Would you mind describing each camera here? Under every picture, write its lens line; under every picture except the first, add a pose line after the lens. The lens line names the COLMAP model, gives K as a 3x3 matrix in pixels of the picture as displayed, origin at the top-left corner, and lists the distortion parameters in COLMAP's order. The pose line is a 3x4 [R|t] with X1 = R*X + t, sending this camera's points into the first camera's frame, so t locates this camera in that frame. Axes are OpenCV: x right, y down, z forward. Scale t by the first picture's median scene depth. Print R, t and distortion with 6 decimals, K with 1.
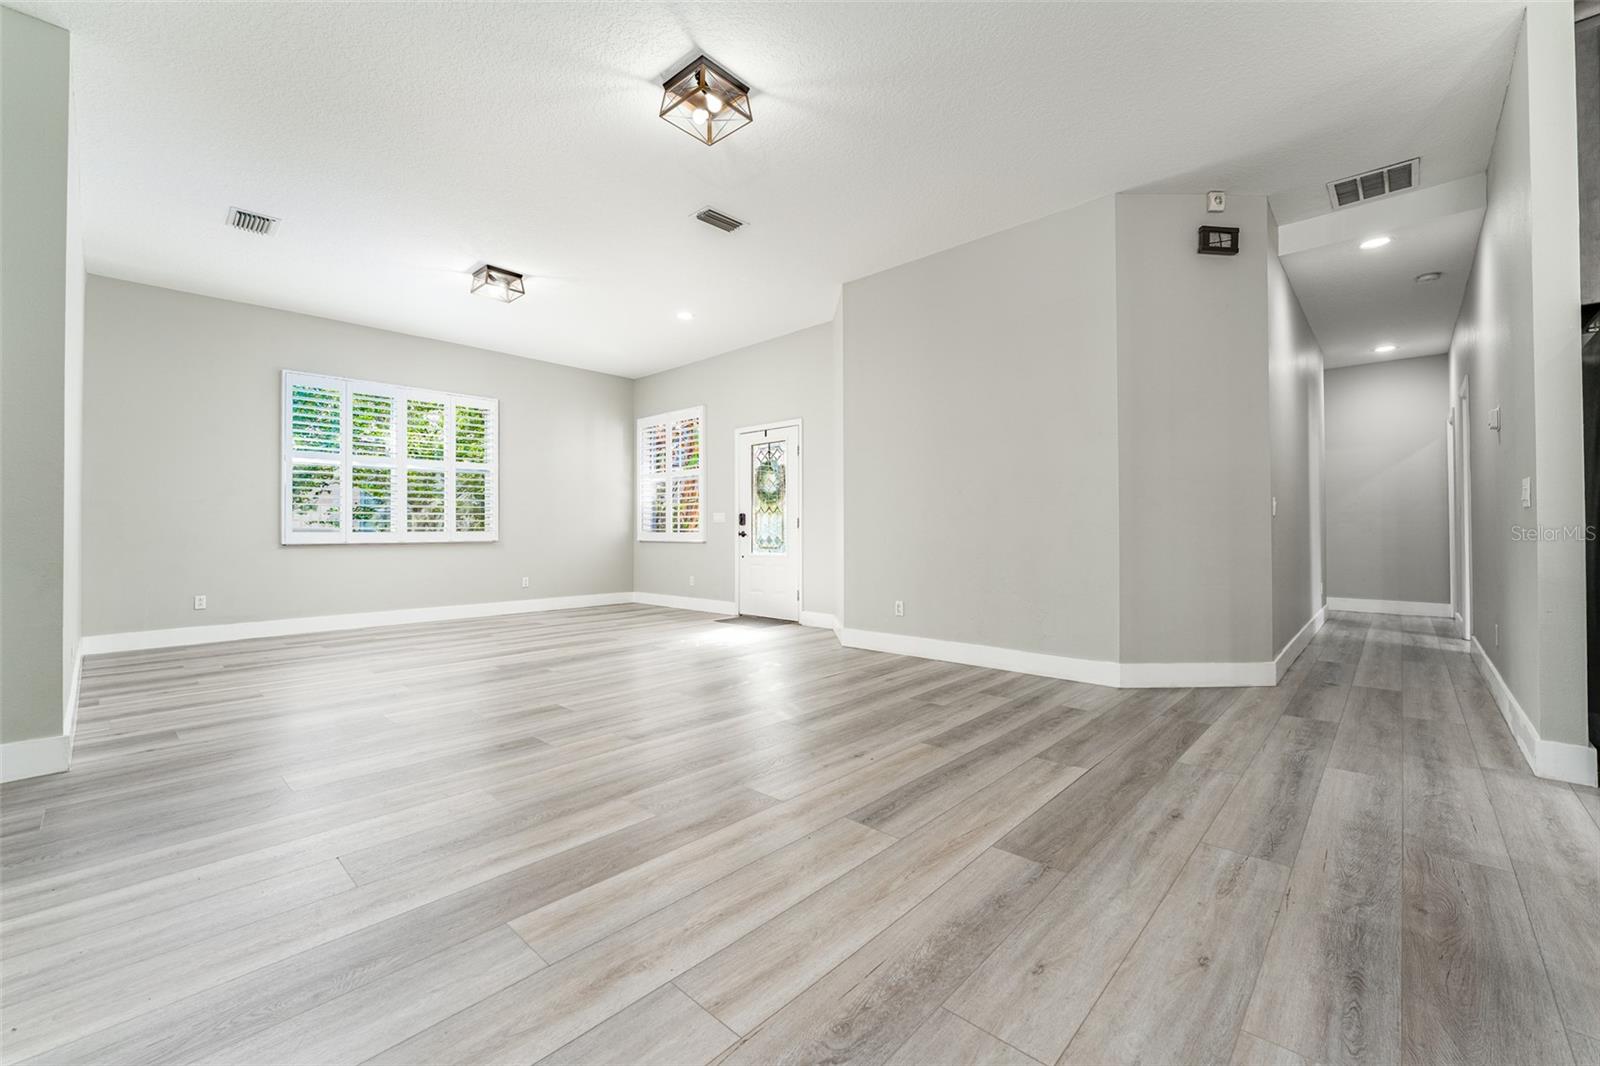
lens RADIAL K [[642.8, 0, 799.5], [0, 642.8, 521.8], [0, 0, 1]] dist [-0.001727, -0.000131]
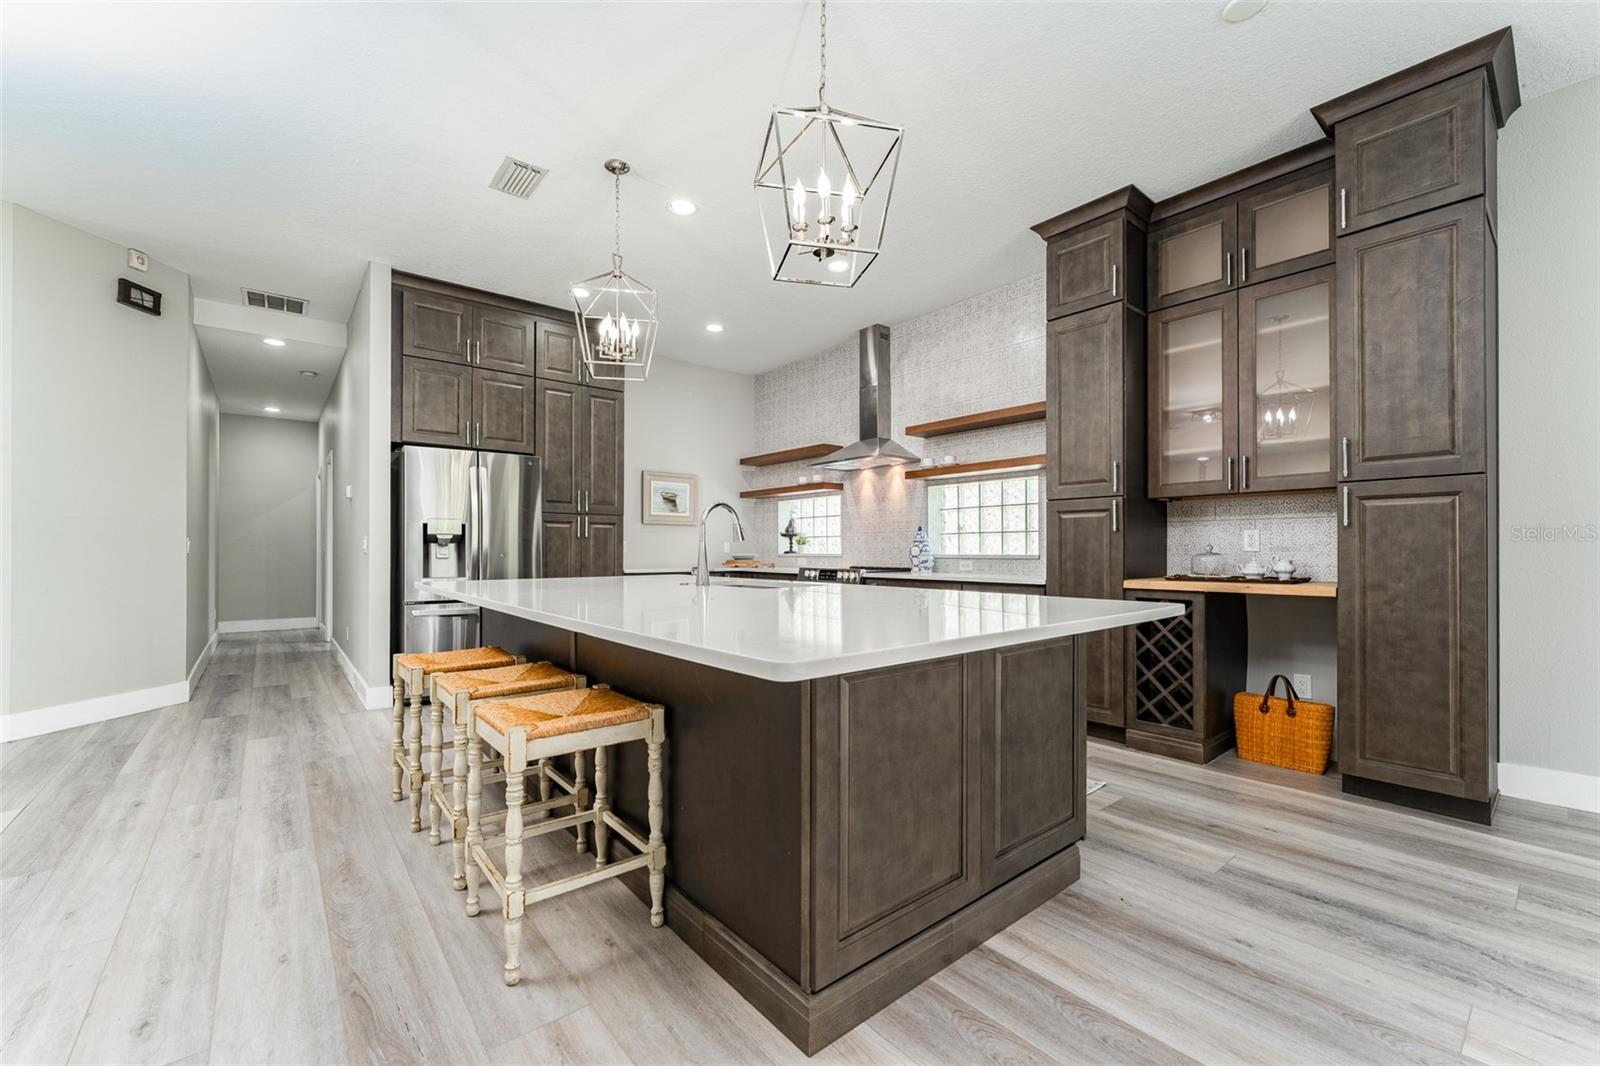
lens RADIAL K [[645.9, 0, 796.8], [0, 645.9, 547.6], [0, 0, 1]] dist [-0.000908, -0.000155]
pose [[0.131046, 0.008973, 0.991336, -0.285164], [-0.012233, 0.999898, -0.007433, -0.027870], [-0.991301, -0.011153, 0.131142, -0.248373]]
